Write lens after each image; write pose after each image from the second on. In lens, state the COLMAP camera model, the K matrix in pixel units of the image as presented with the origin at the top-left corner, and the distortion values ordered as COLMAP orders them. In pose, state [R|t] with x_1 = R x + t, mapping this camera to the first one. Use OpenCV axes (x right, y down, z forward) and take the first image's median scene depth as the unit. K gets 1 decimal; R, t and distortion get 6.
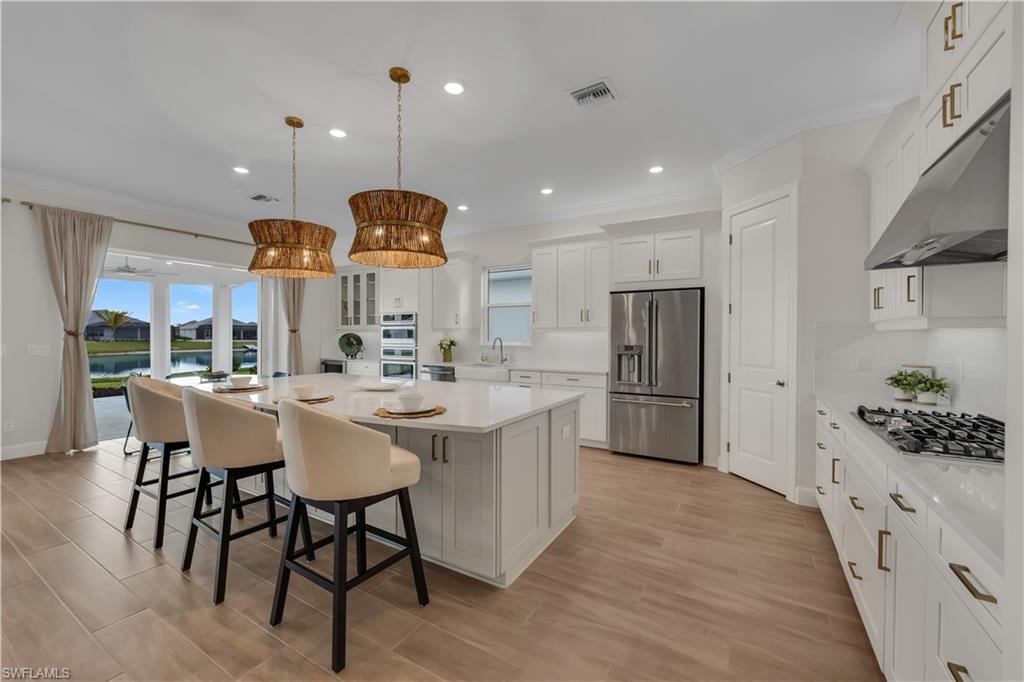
lens RADIAL K [[408.6, 0, 509.9], [0, 408.6, 338.4], [0, 0, 1]] dist [0.001244, 0.000227]
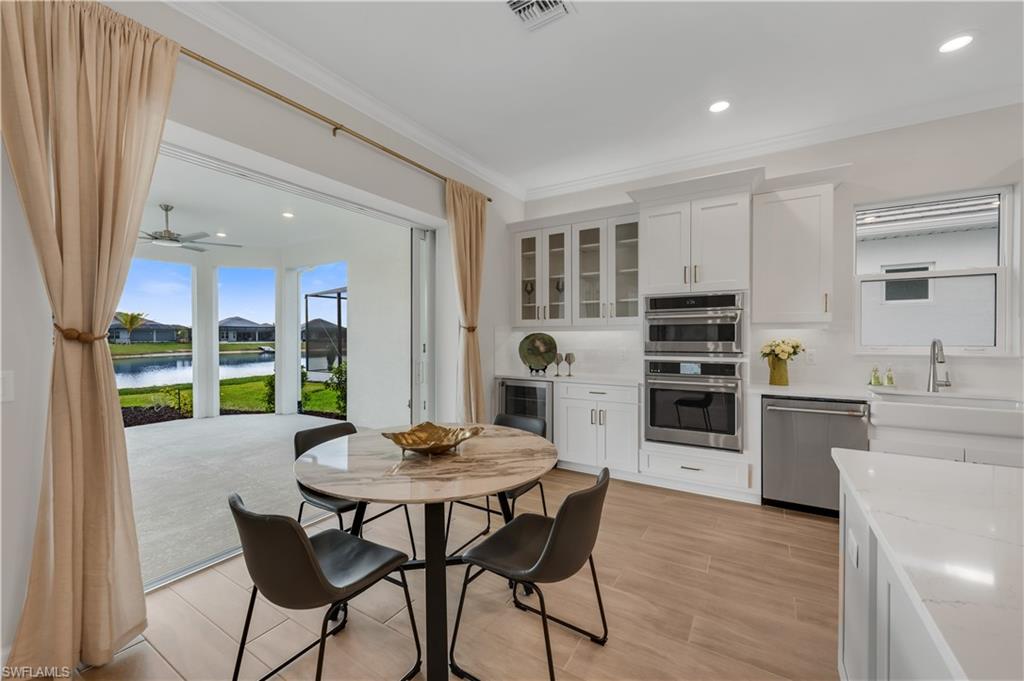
lens RADIAL K [[409.7, 0, 514.1], [0, 409.7, 337.4], [0, 0, 1]] dist [0.001828, 0.000067]
pose [[0.999871, -0.005941, -0.014951, -0.417352], [0.005911, 0.999980, -0.002026, -0.005087], [0.014963, 0.001937, 0.999886, 0.396004]]
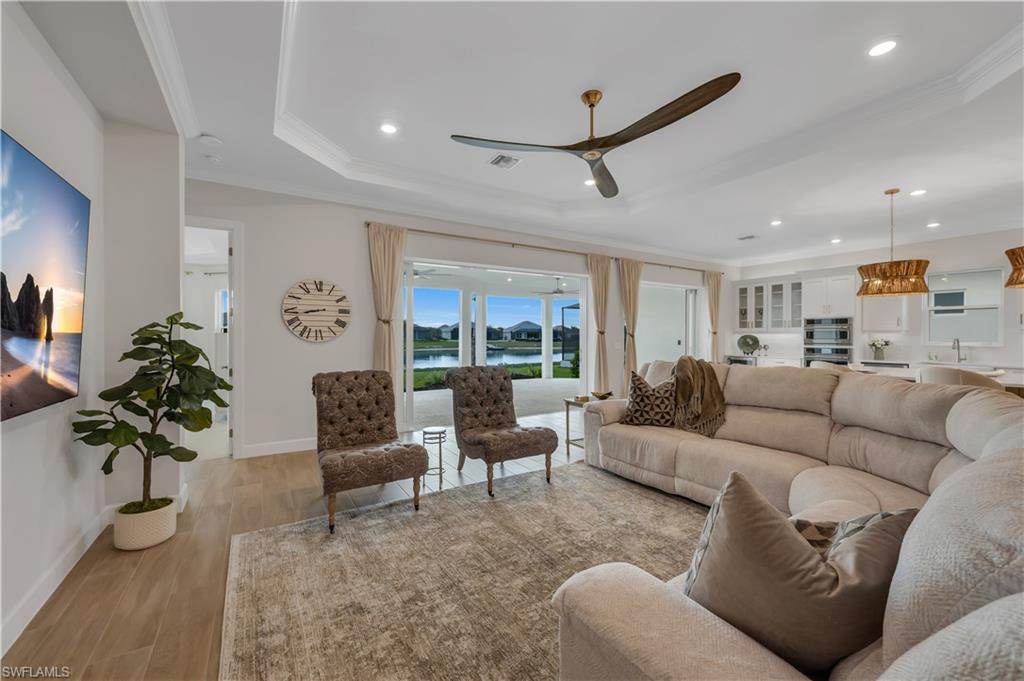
lens RADIAL K [[409.7, 0, 514.5], [0, 409.7, 335.9], [0, 0, 1]] dist [0.001828, 0.000067]
pose [[0.887425, -0.001807, -0.460949, -0.446166], [-0.002225, 0.999964, -0.008204, 0.002181], [0.460947, 0.008306, 0.887389, -0.394591]]
